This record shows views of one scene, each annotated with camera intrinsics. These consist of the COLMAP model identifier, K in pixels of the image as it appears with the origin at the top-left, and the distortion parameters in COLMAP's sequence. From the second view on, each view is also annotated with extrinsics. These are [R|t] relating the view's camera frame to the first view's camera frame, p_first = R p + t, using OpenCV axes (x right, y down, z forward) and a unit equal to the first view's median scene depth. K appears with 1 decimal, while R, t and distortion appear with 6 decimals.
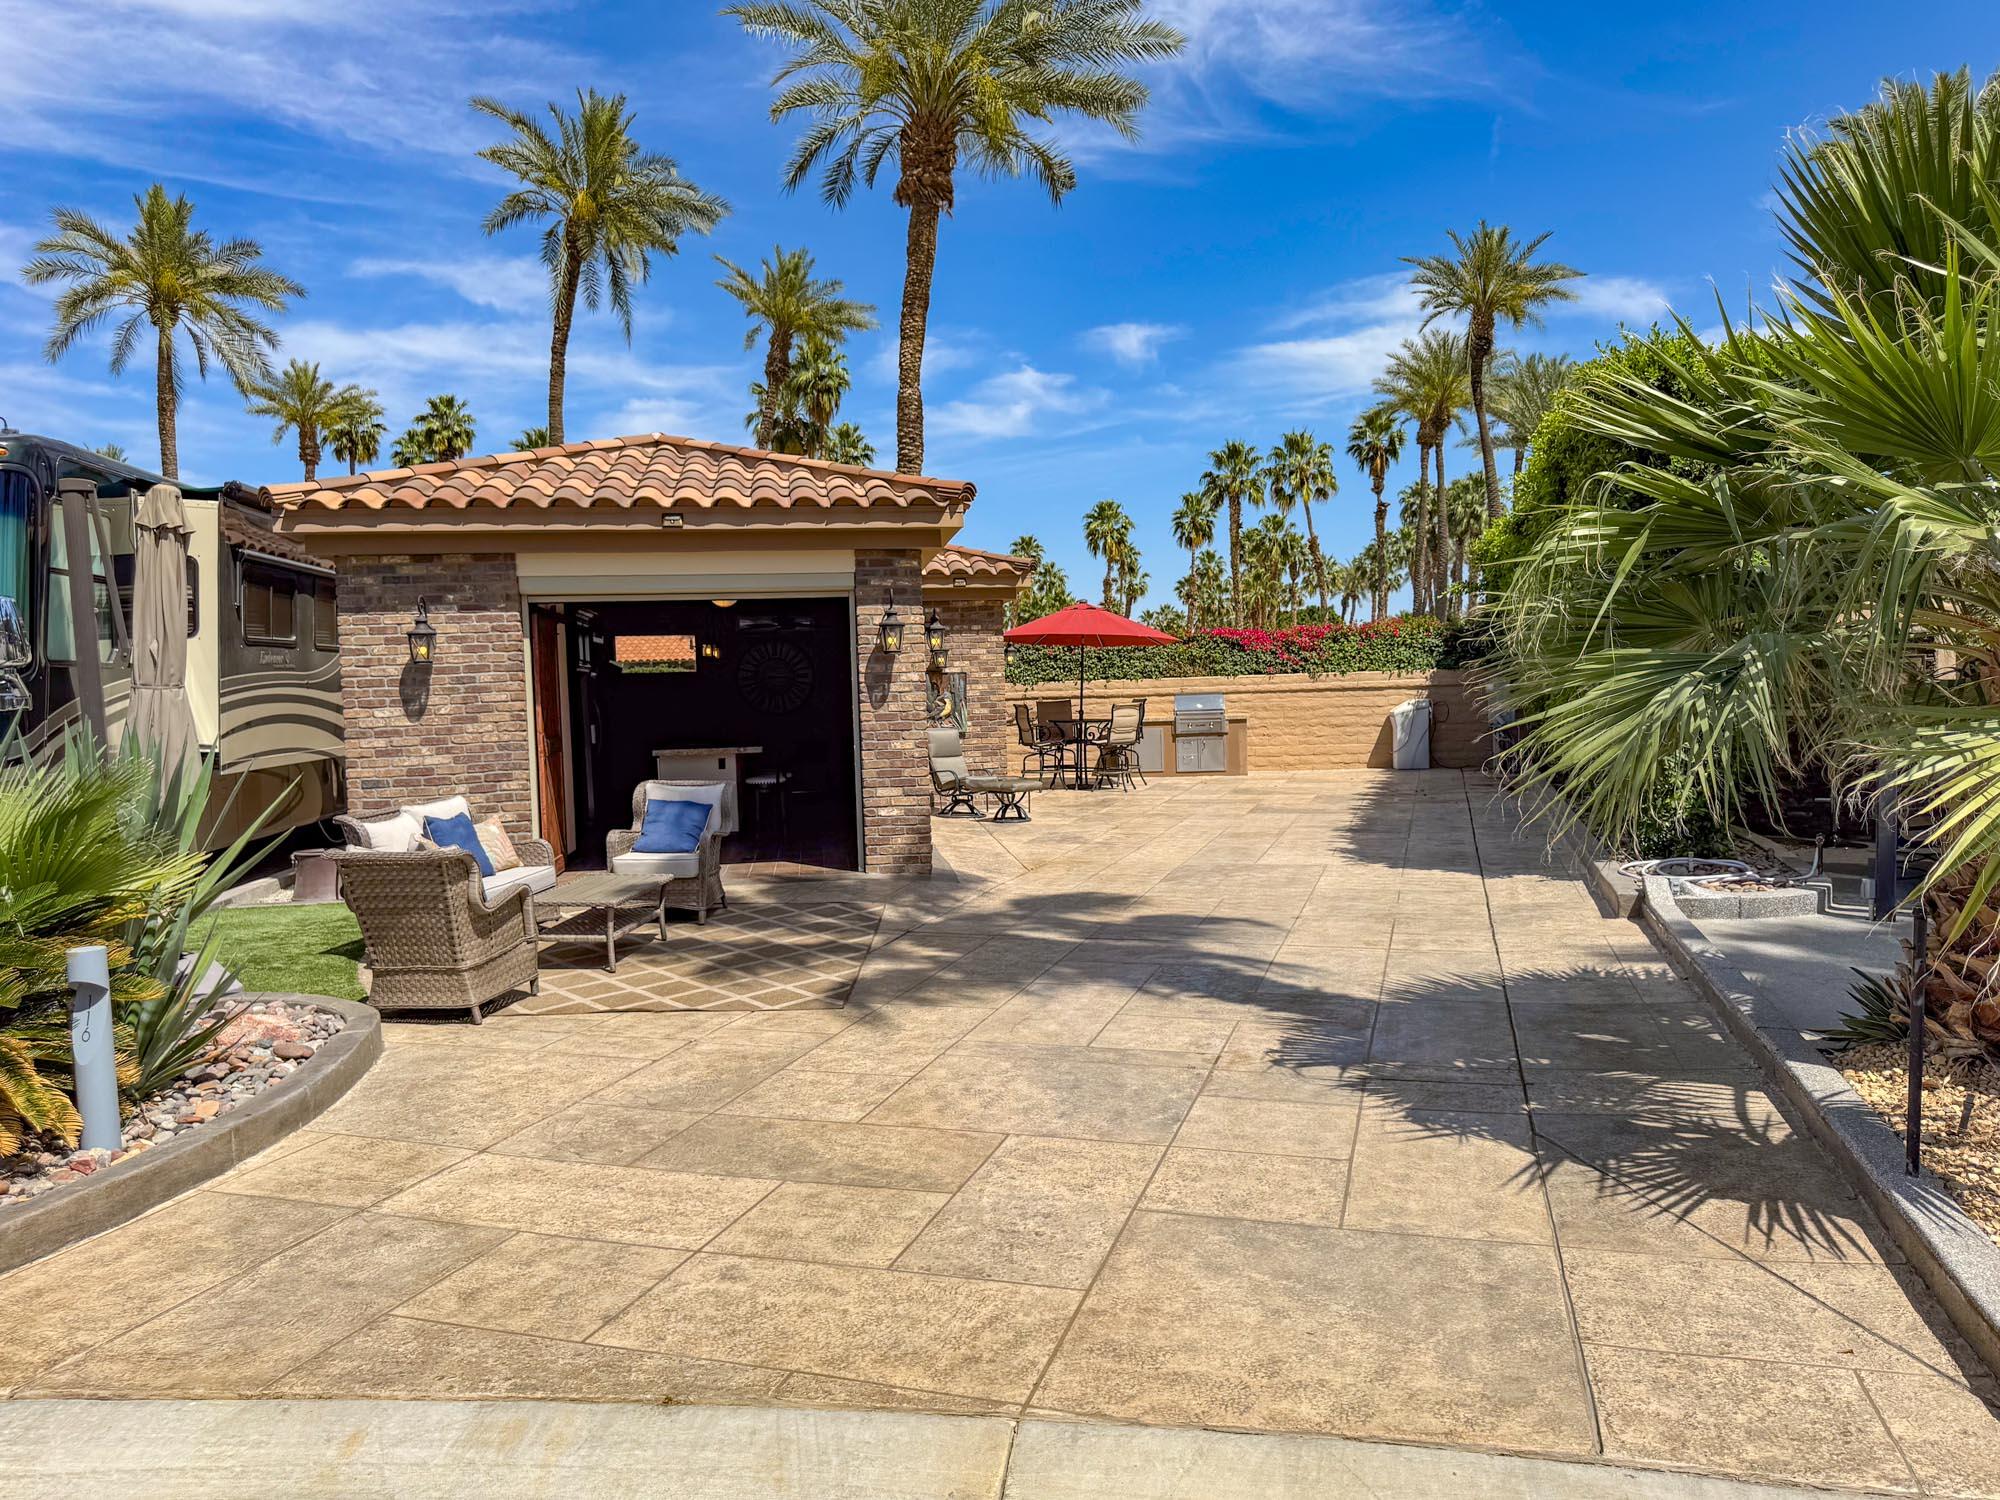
lens RADIAL K [[1409.8, 0, 997.0], [0, 1409.8, 758.0], [0, 0, 1]] dist [0.166276, -0.291767]
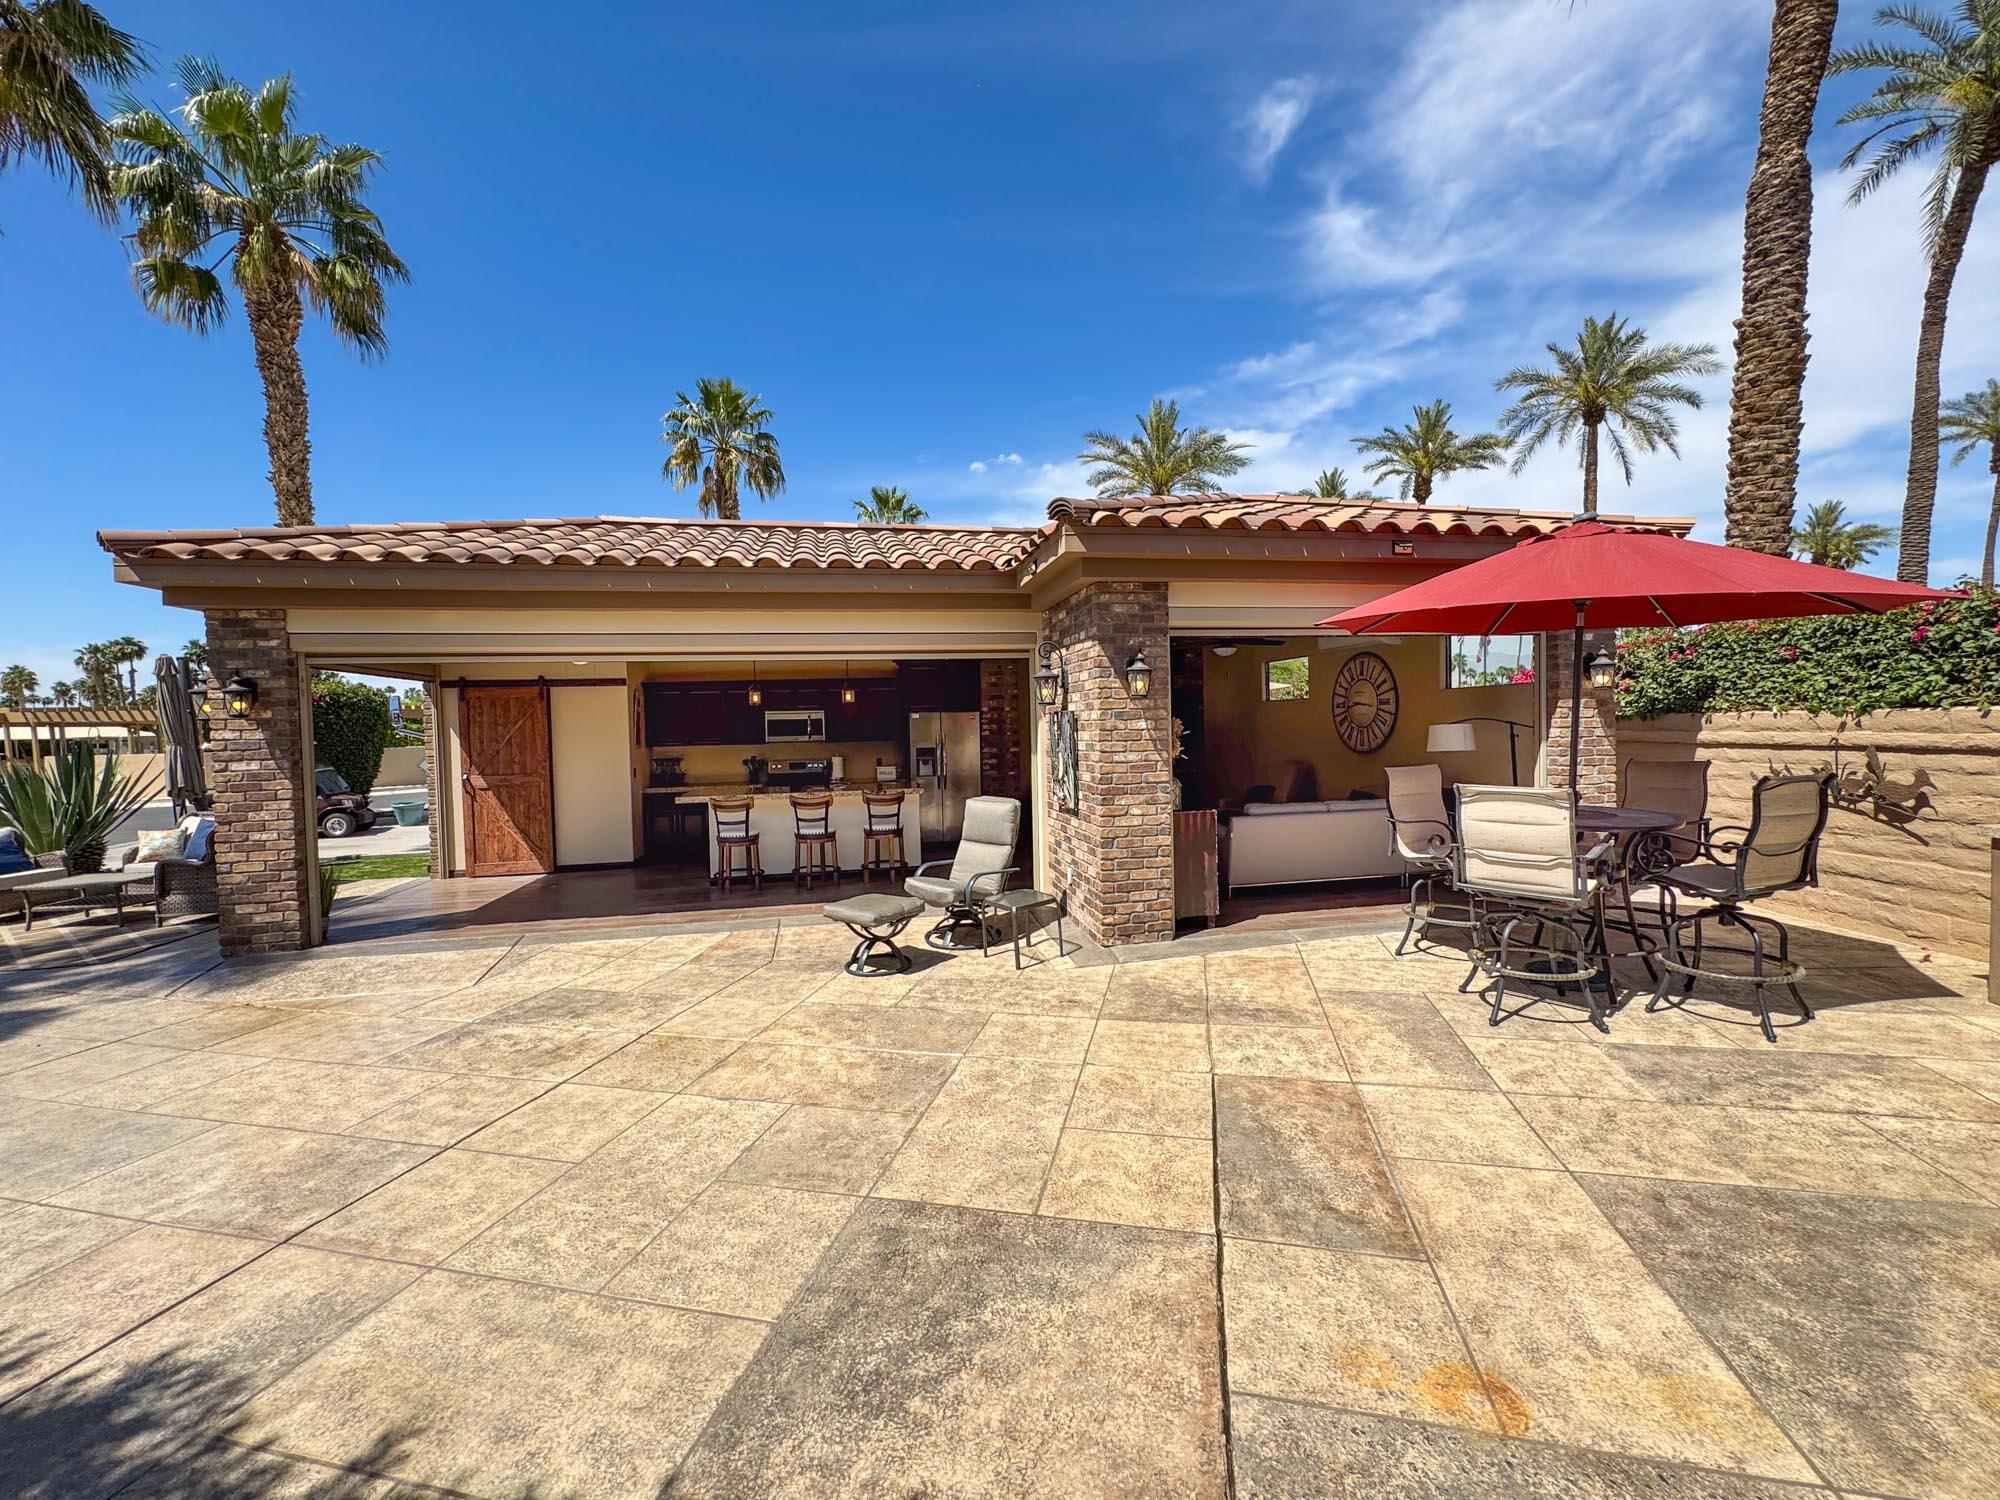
lens RADIAL K [[800.2, 0, 985.6], [0, 800.2, 748.5], [0, 0, 1]] dist [0.000854, 0.000024]
pose [[0.060975, 0.058363, -0.996432, 0.506206], [-0.025897, 0.998046, 0.056873, -0.099629], [0.997803, 0.022336, 0.062367, 1.484267]]
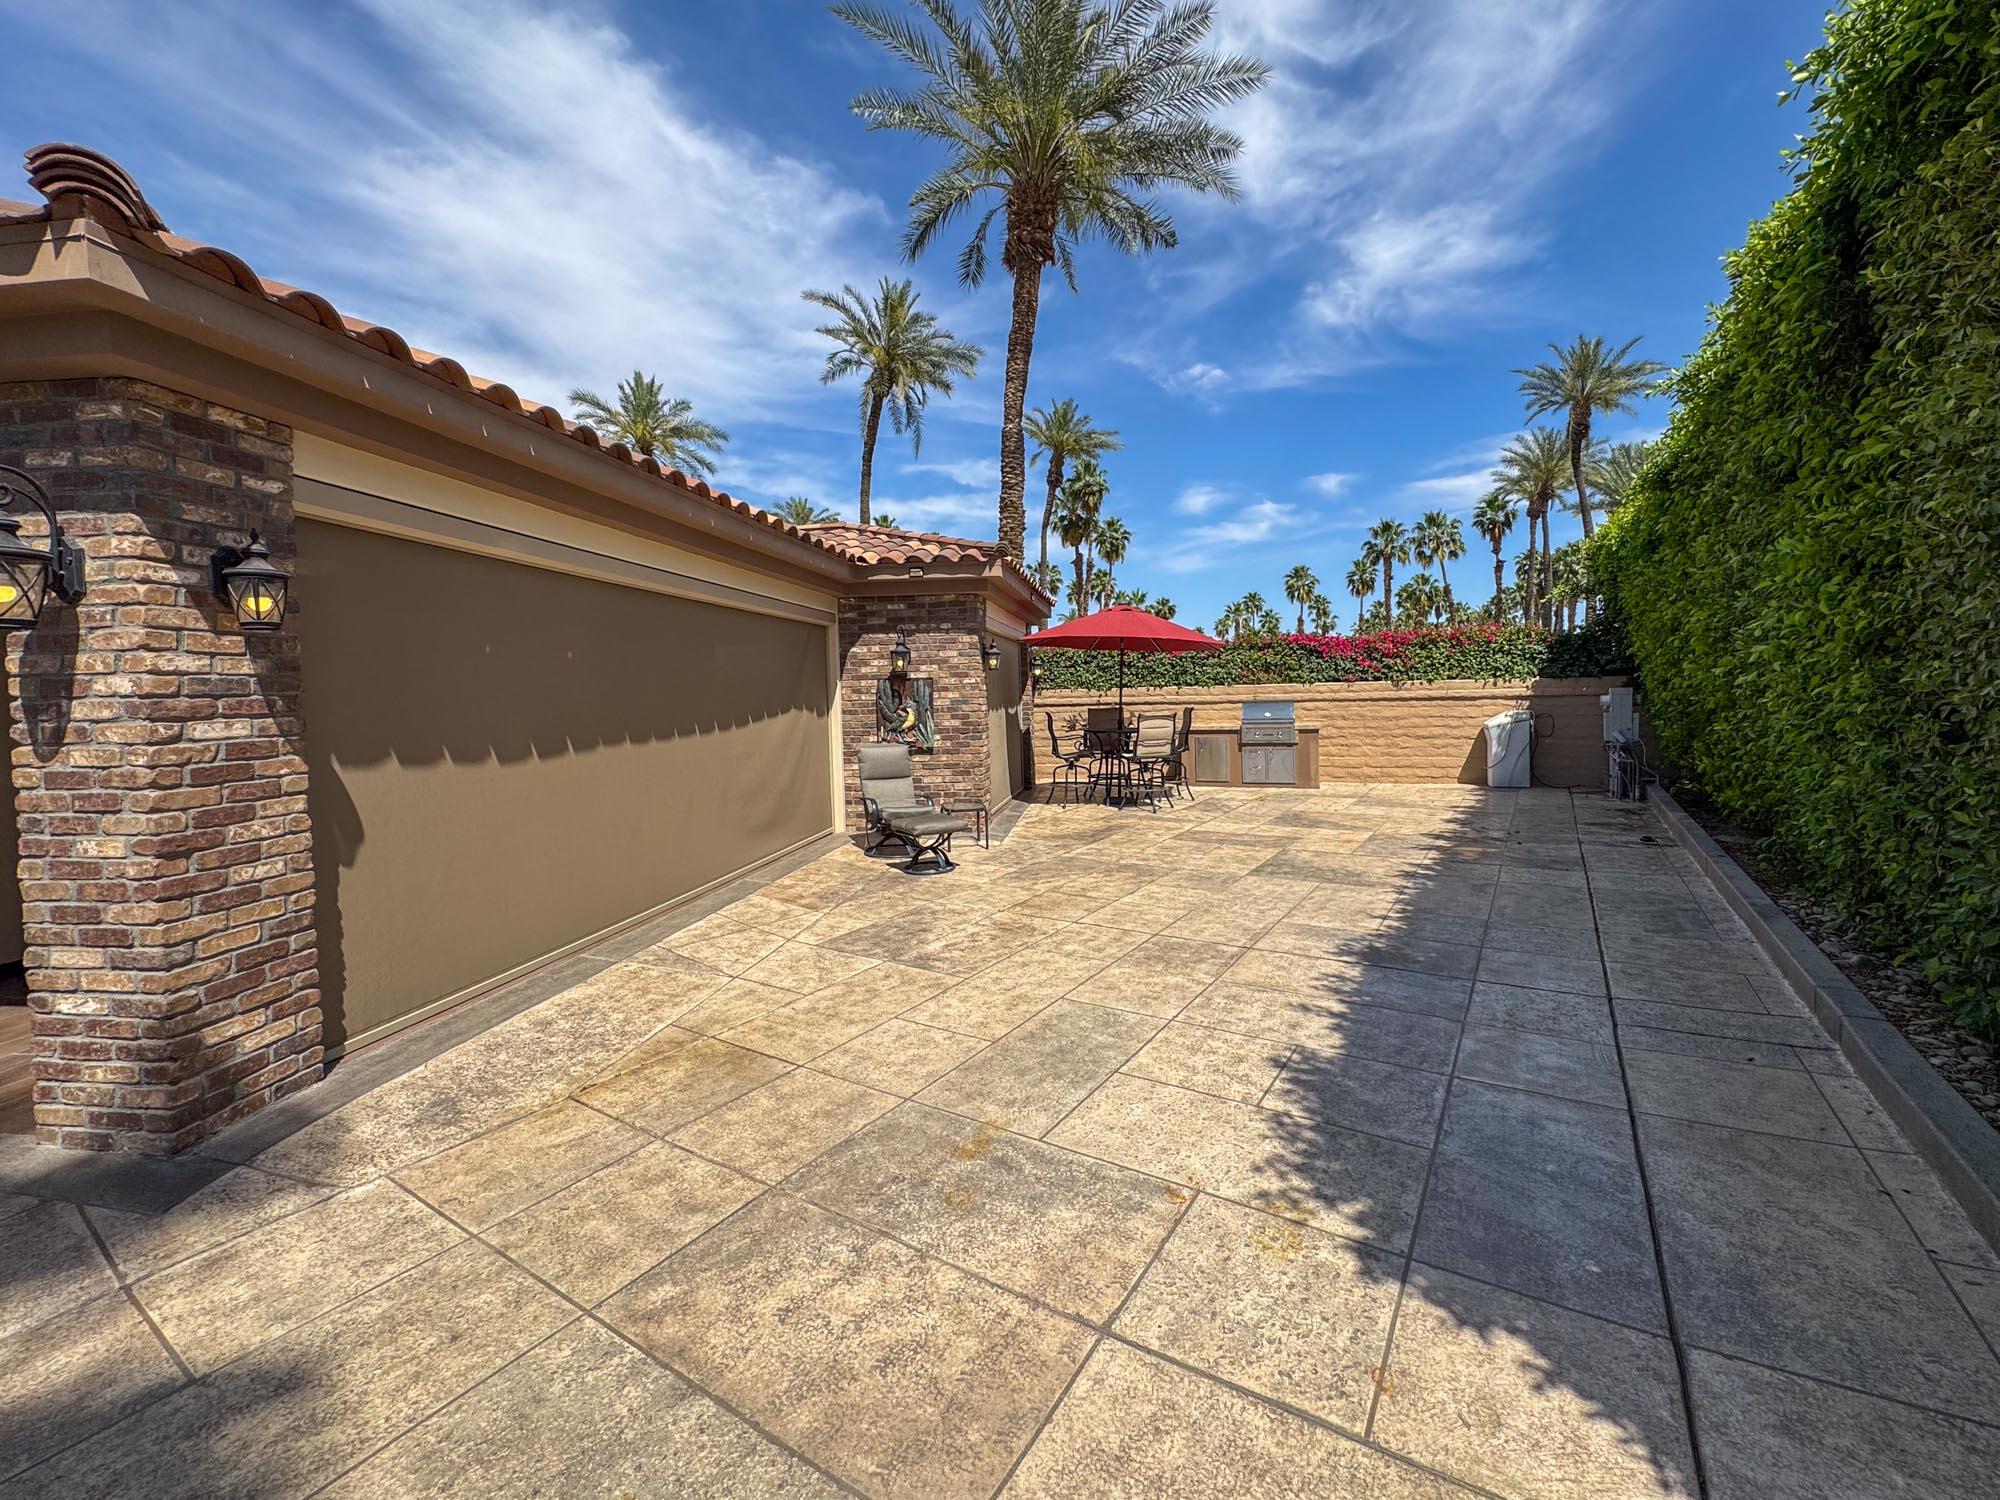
lens RADIAL K [[828.6, 0, 1033.1], [0, 828.6, 713.8], [0, 0, 1]] dist [-0.000331, -0.000028]
pose [[0.967827, 0.013922, -0.251231, 0.260225], [-0.018656, 0.999690, -0.016475, -0.049855], [0.250923, 0.020632, 0.967787, 0.829538]]
